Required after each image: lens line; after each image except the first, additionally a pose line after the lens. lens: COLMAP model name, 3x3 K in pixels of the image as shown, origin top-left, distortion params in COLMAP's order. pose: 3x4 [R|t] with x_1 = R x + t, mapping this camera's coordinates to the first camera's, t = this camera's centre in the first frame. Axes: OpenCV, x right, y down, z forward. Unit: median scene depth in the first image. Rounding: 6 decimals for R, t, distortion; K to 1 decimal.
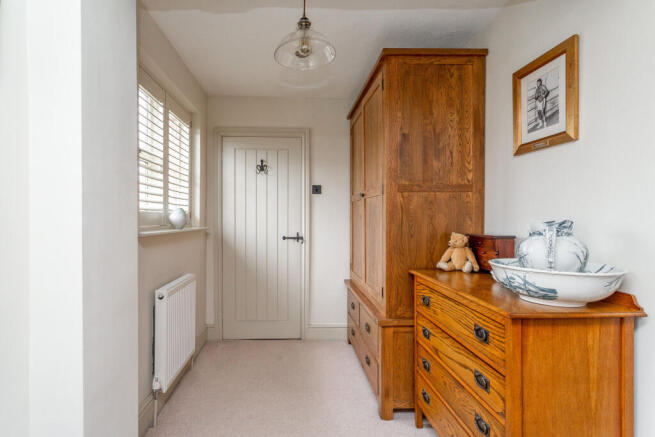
lens RADIAL K [[333.0, 0, 327.5], [0, 333.0, 218.5], [0, 0, 1]] dist [0.001181, 0.000144]
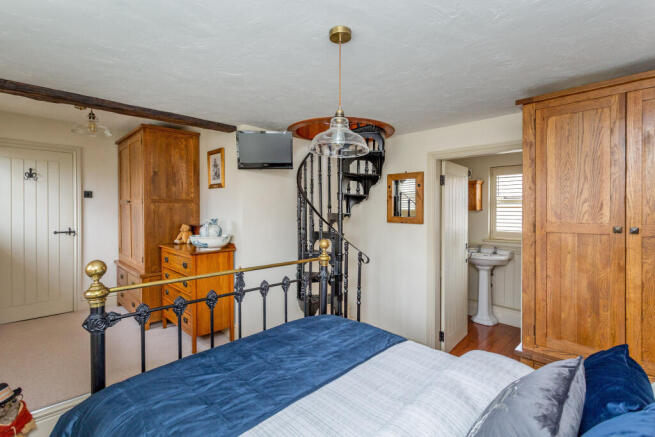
lens RADIAL K [[317.2, 0, 325.7], [0, 317.2, 210.9], [0, 0, 1]] dist [-0.000550, -0.000245]
pose [[0.792021, -0.006464, 0.610460, -0.091541], [0.005016, 0.999979, 0.004081, -0.038223], [-0.610473, -0.000170, 0.792037, -0.953635]]
